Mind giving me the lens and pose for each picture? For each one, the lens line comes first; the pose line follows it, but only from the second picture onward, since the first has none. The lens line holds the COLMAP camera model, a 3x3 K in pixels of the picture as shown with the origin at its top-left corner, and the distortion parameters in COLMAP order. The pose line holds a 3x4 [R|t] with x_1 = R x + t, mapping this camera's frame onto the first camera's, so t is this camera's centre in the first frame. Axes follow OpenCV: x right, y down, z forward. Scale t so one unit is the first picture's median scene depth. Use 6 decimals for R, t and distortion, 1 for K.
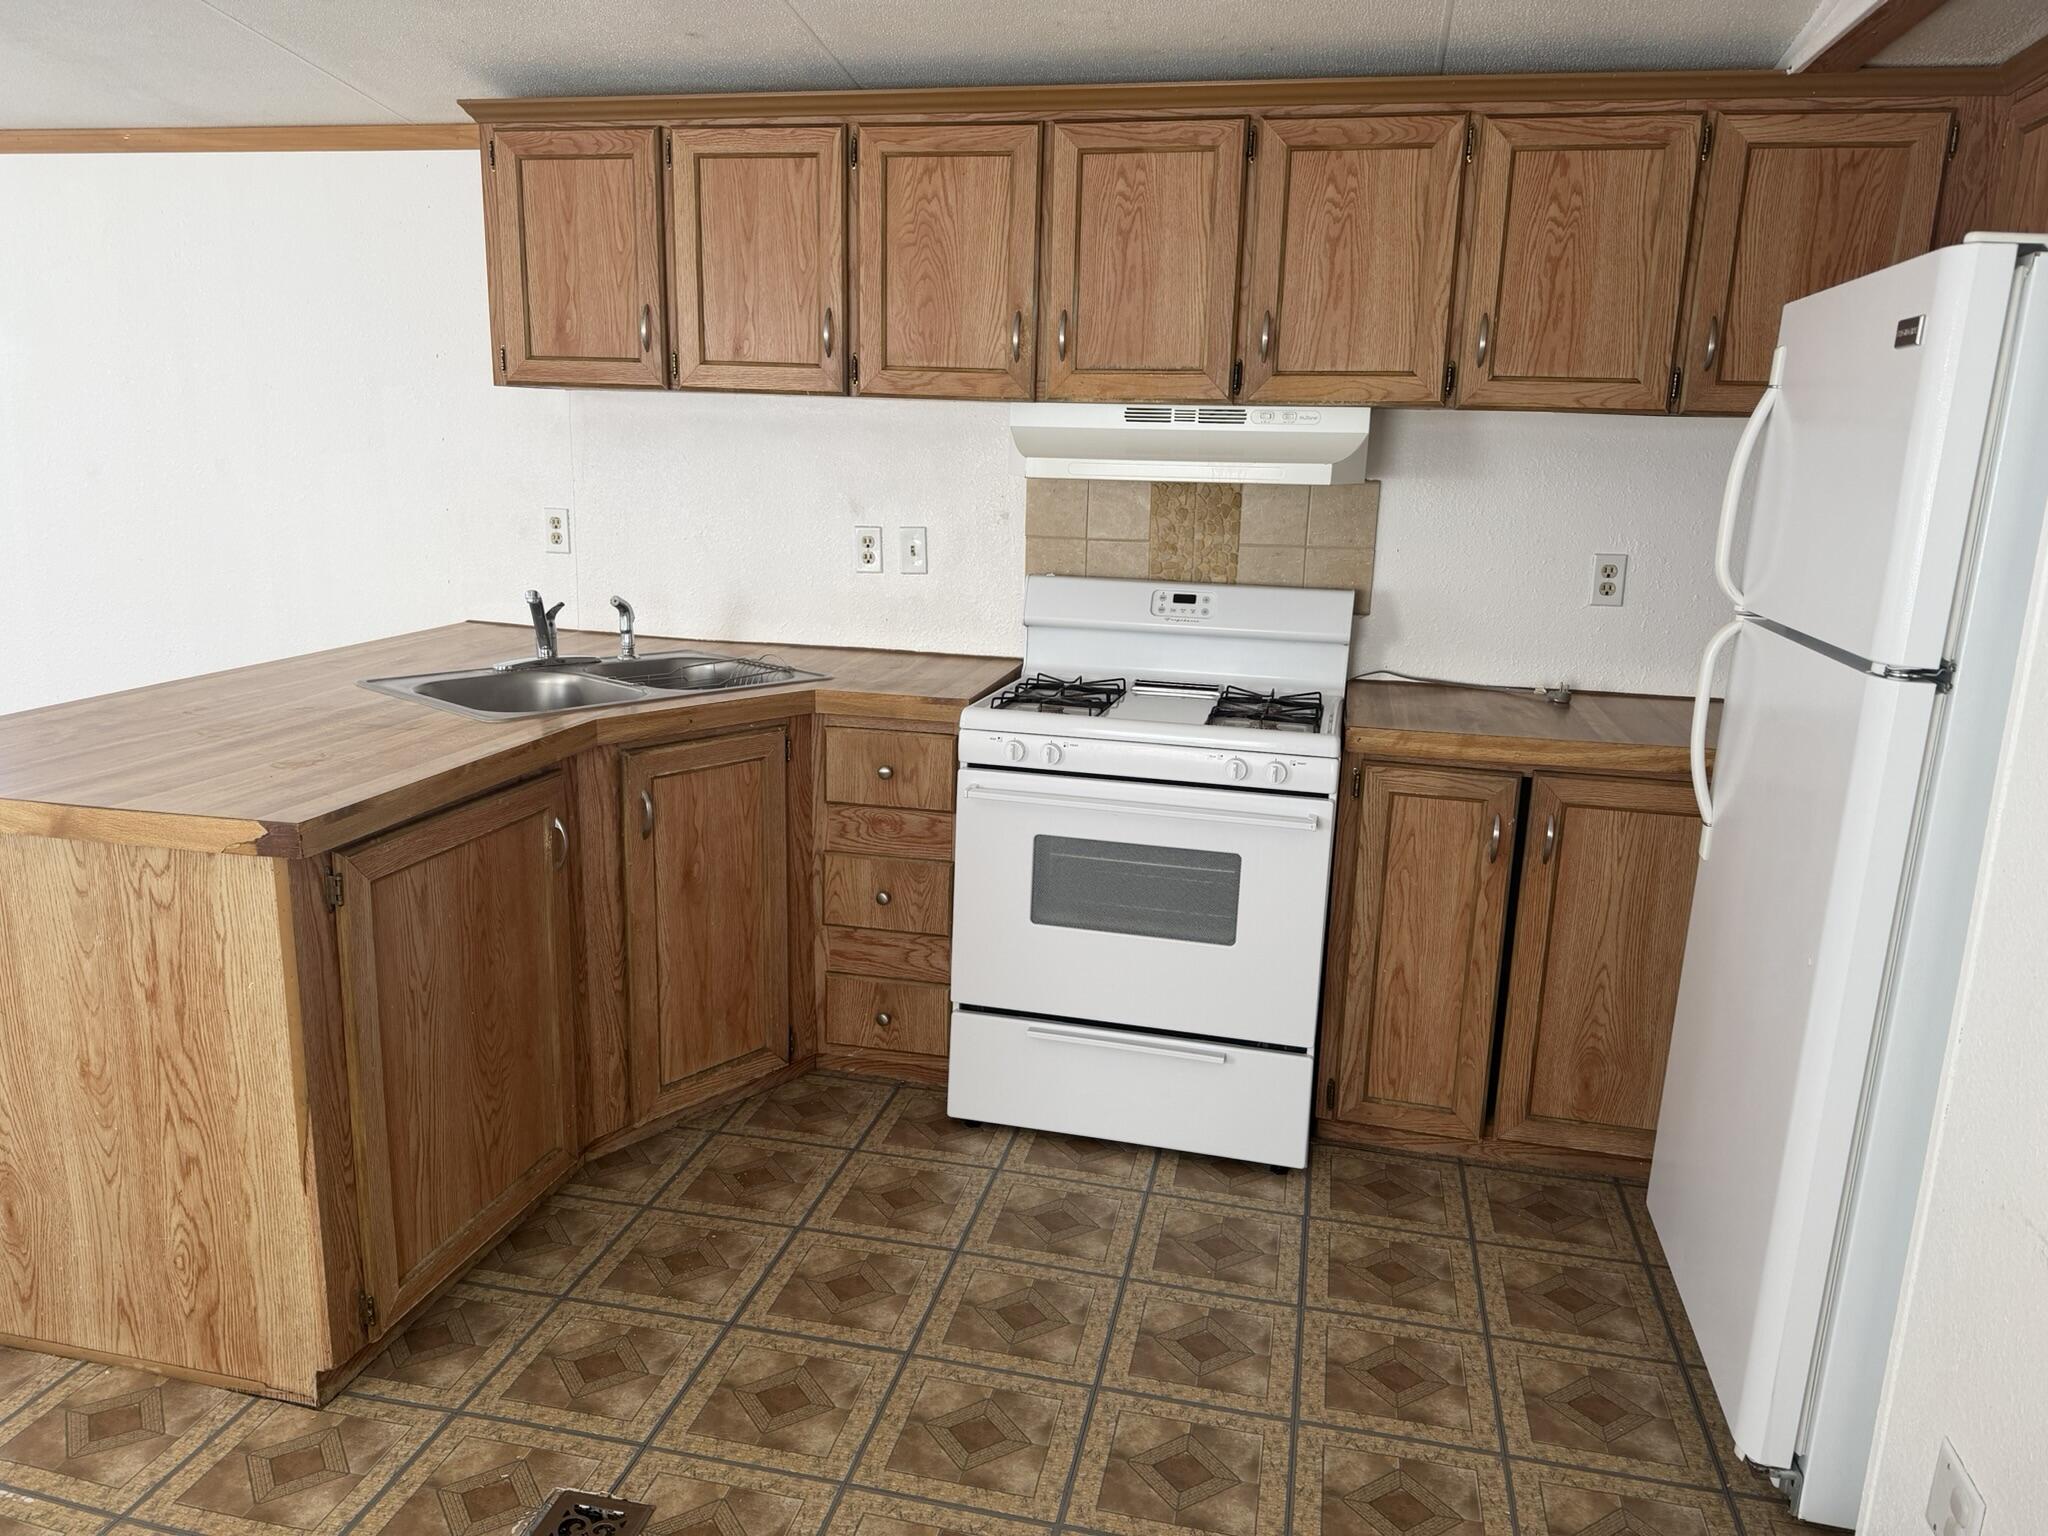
lens RADIAL K [[1452.3, 0, 1024.0], [0, 1452.3, 768.0], [0, 0, 1]] dist [0.090941, -0.117061]
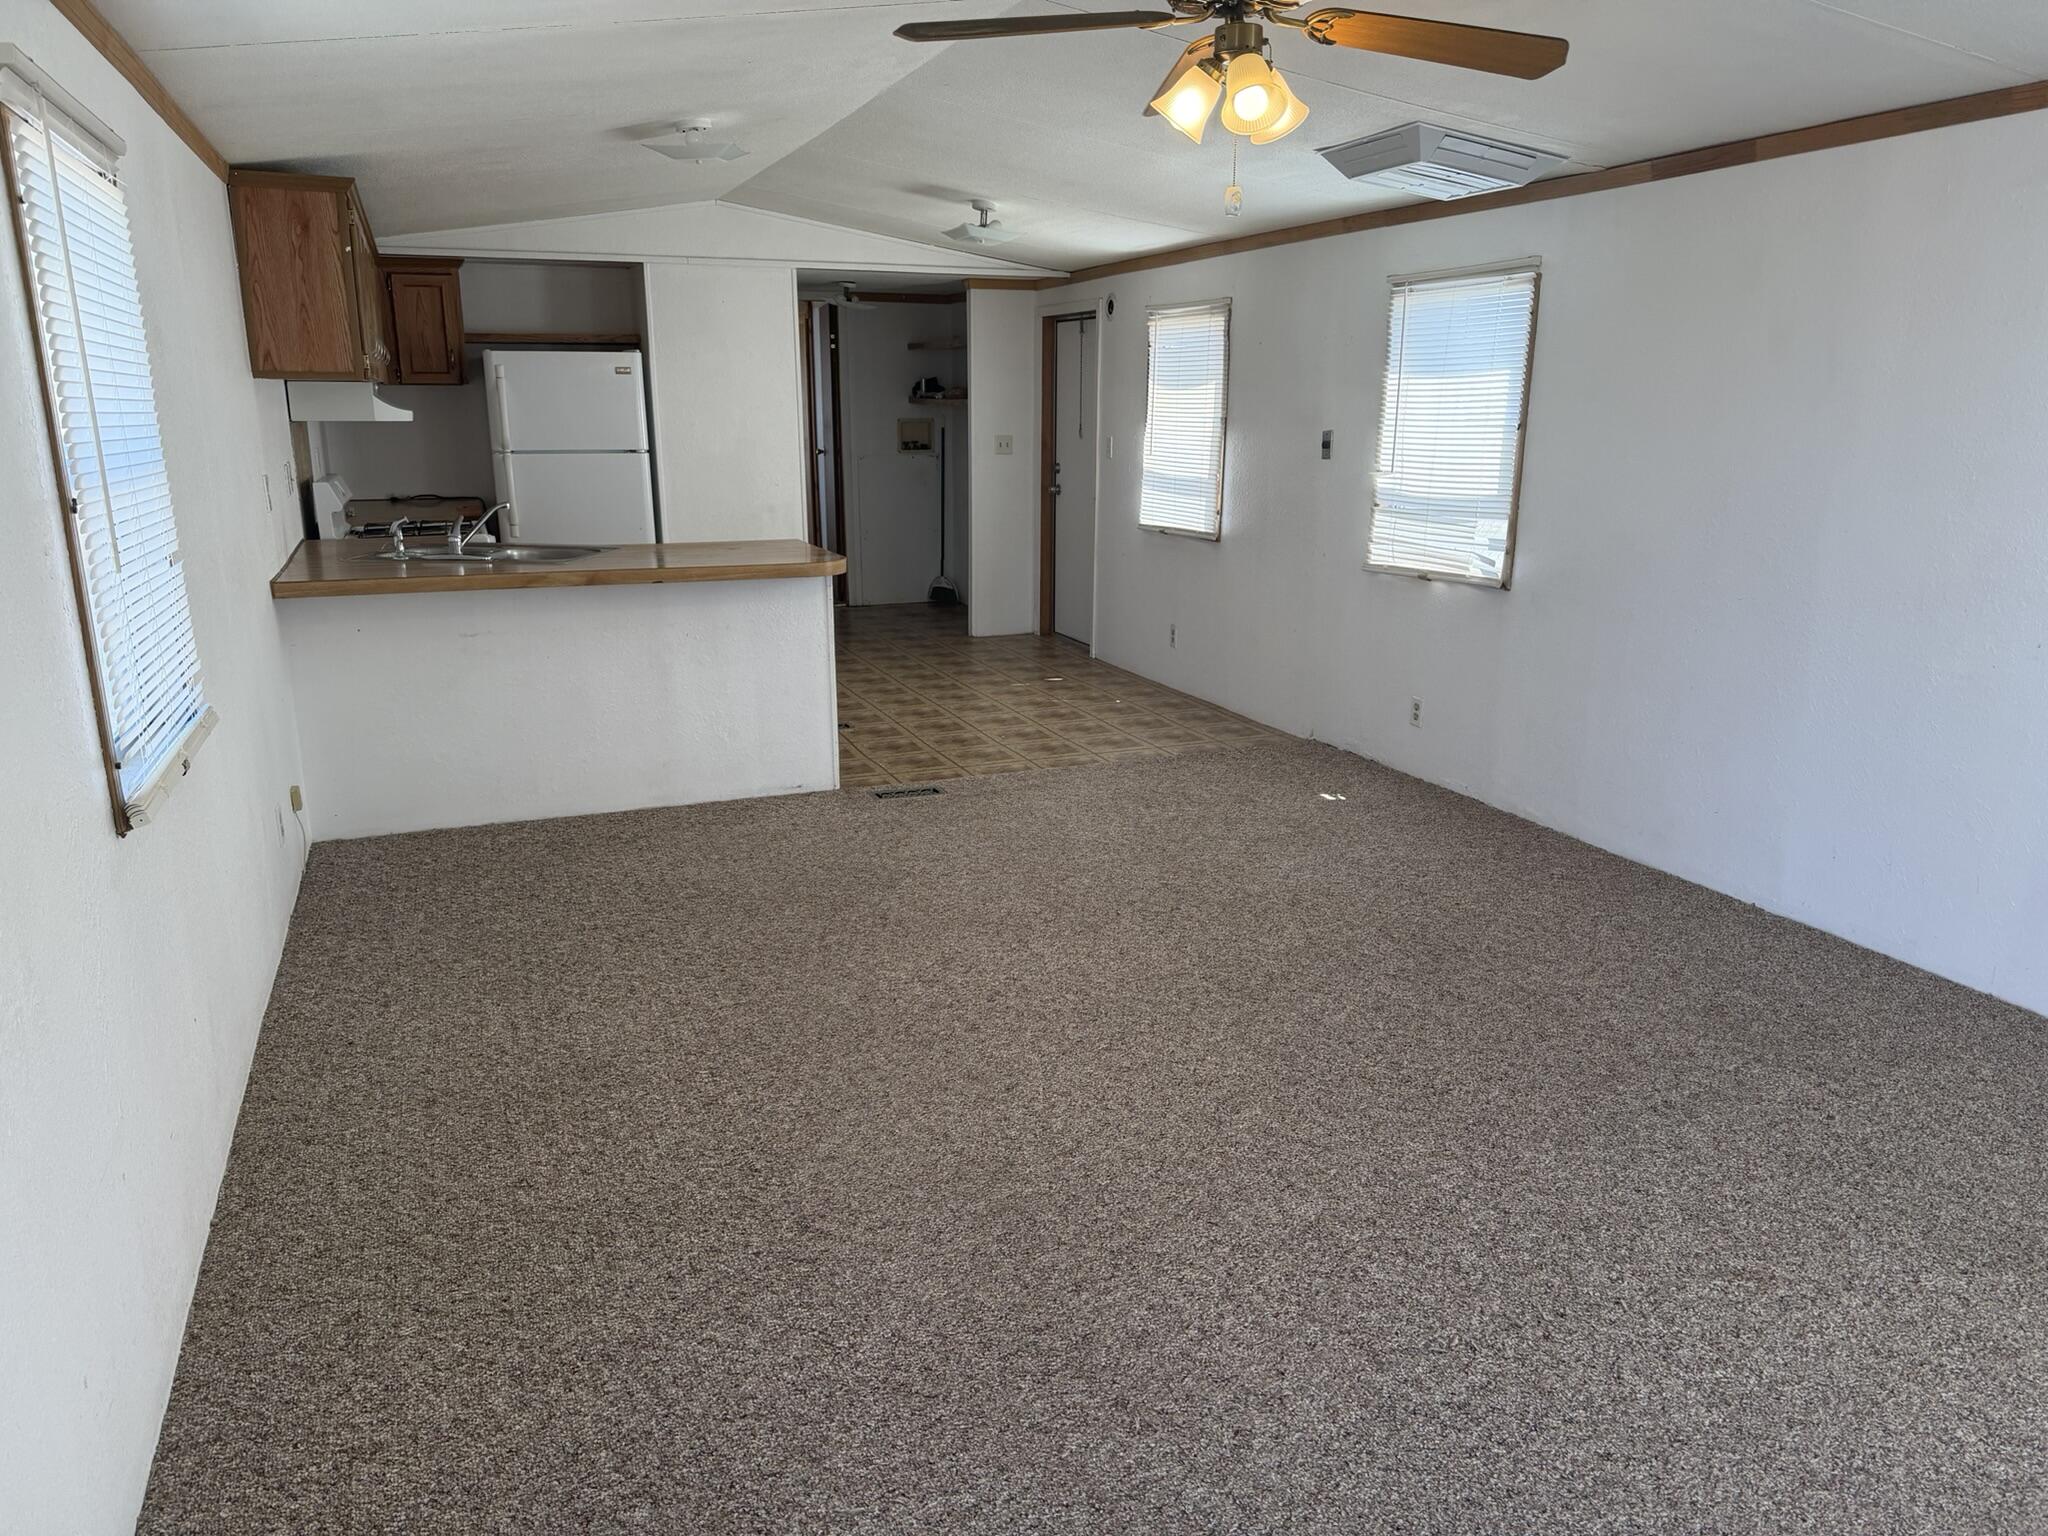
lens RADIAL K [[1452.3, 0, 1024.0], [0, 1452.3, 768.0], [0, 0, 1]] dist [0.090941, -0.117061]
pose [[-0.574218, -0.230146, 0.785688, -2.129422], [0.166187, 0.906930, 0.387118, -0.408401], [-0.801658, 0.352862, -0.482528, 1.465279]]
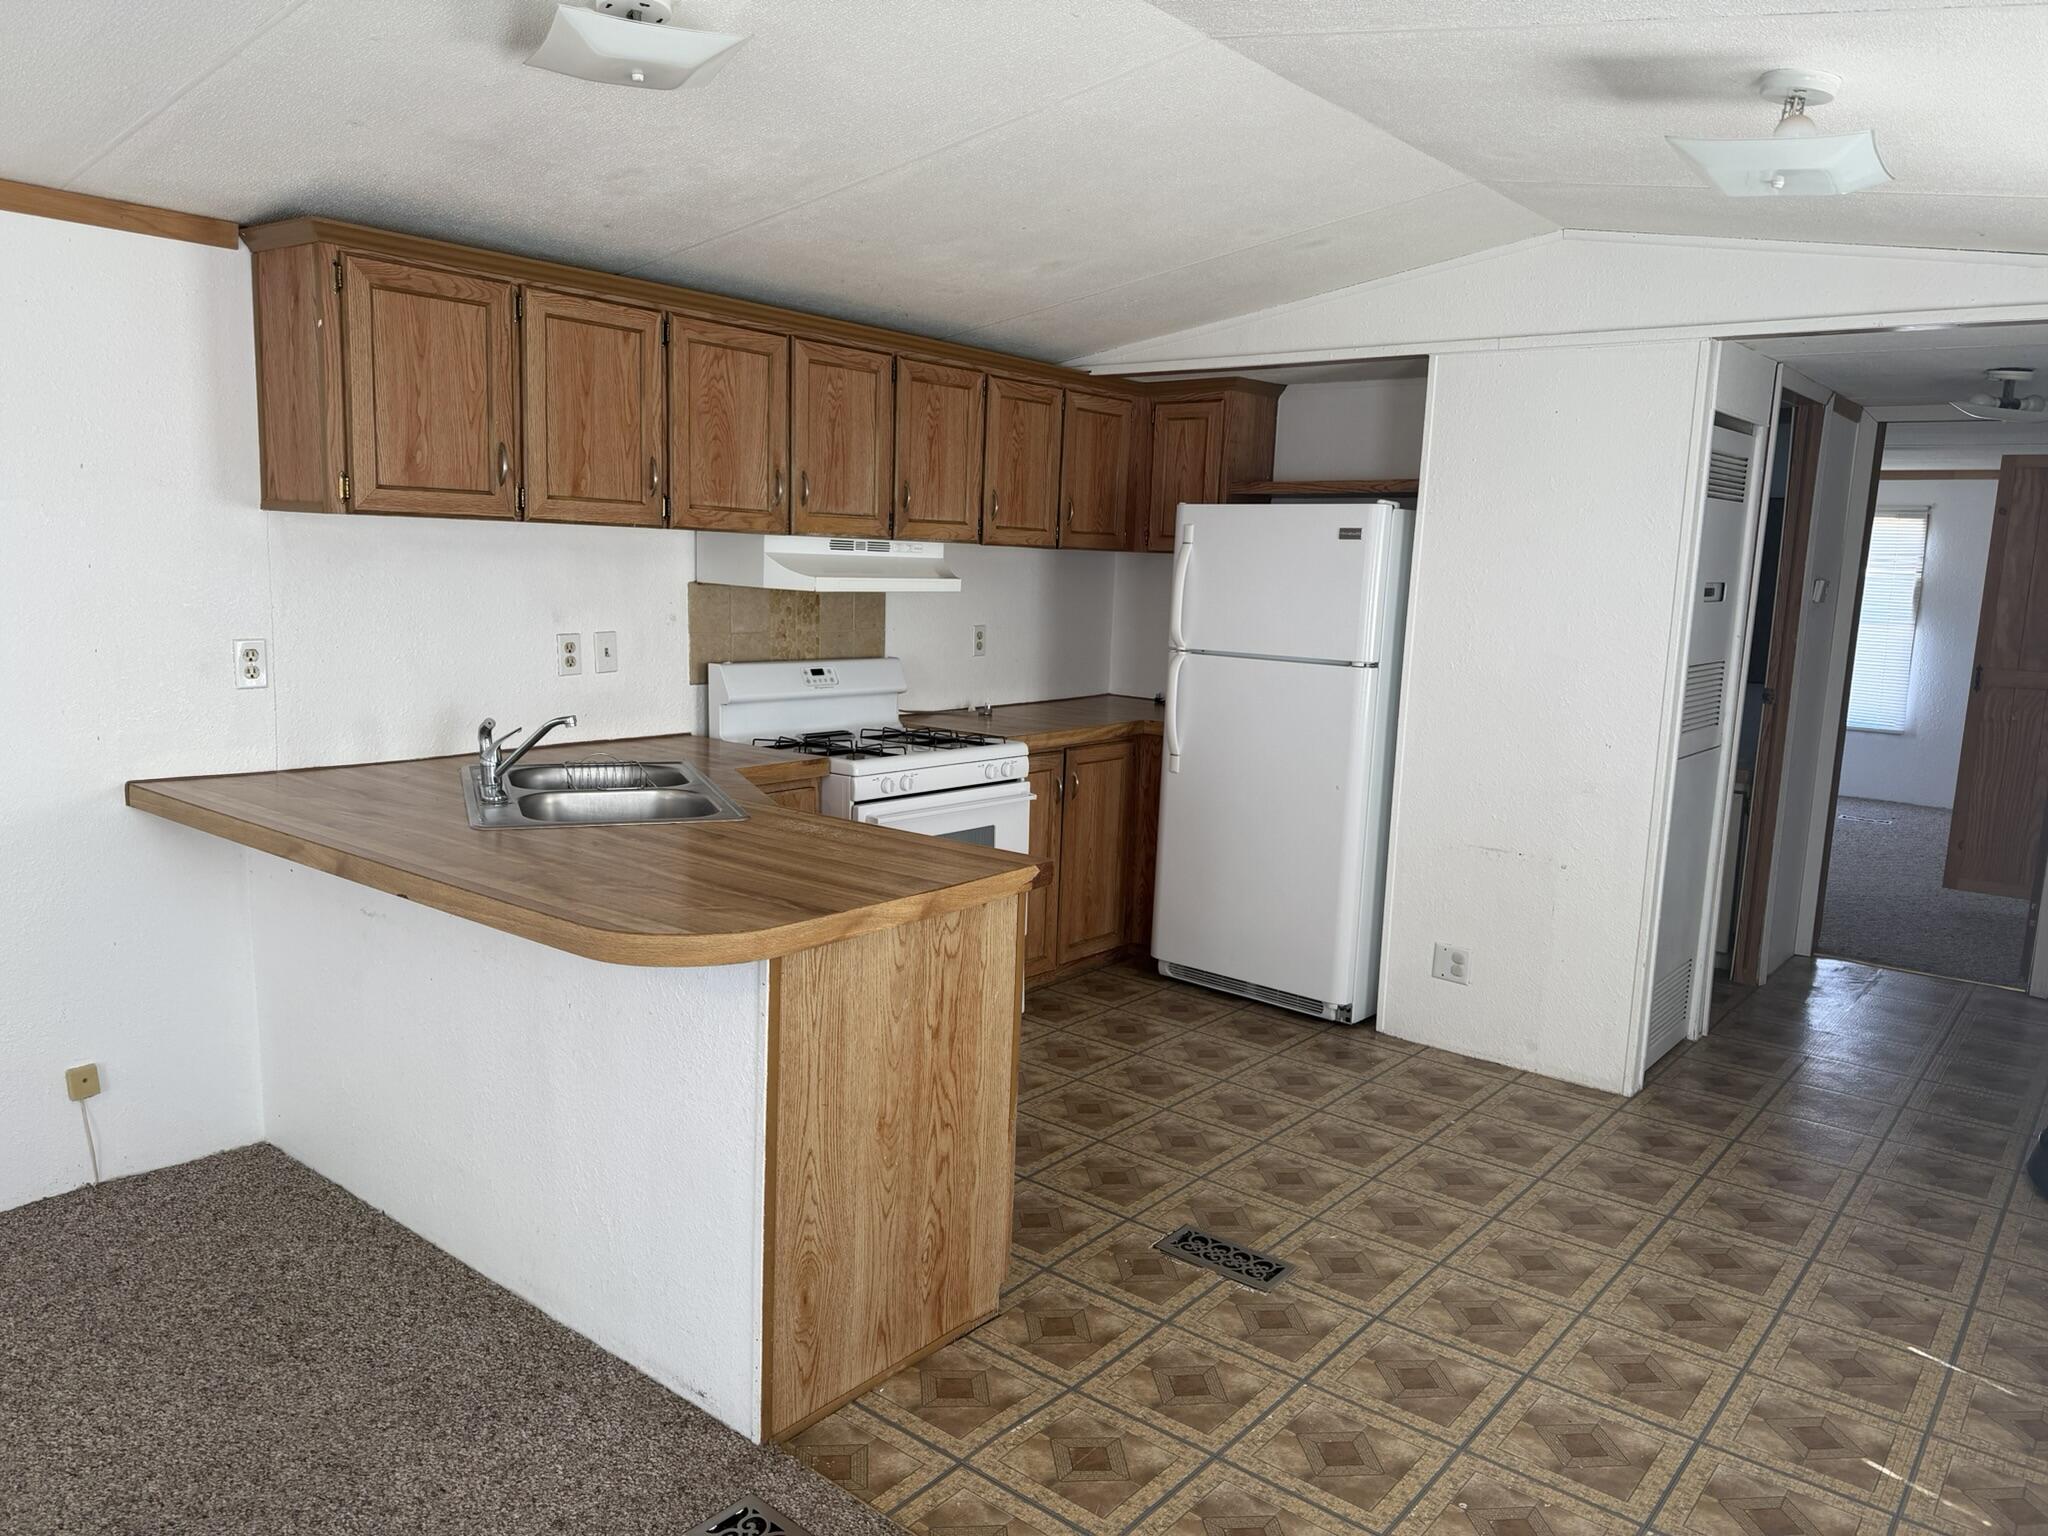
lens RADIAL K [[1452.3, 0, 1024.0], [0, 1452.3, 768.0], [0, 0, 1]] dist [0.090941, -0.117061]
pose [[0.437871, -0.144818, 0.887297, -1.143974], [0.174212, 0.981902, 0.074288, -0.105487], [-0.881997, 0.122049, 0.455176, 0.231005]]
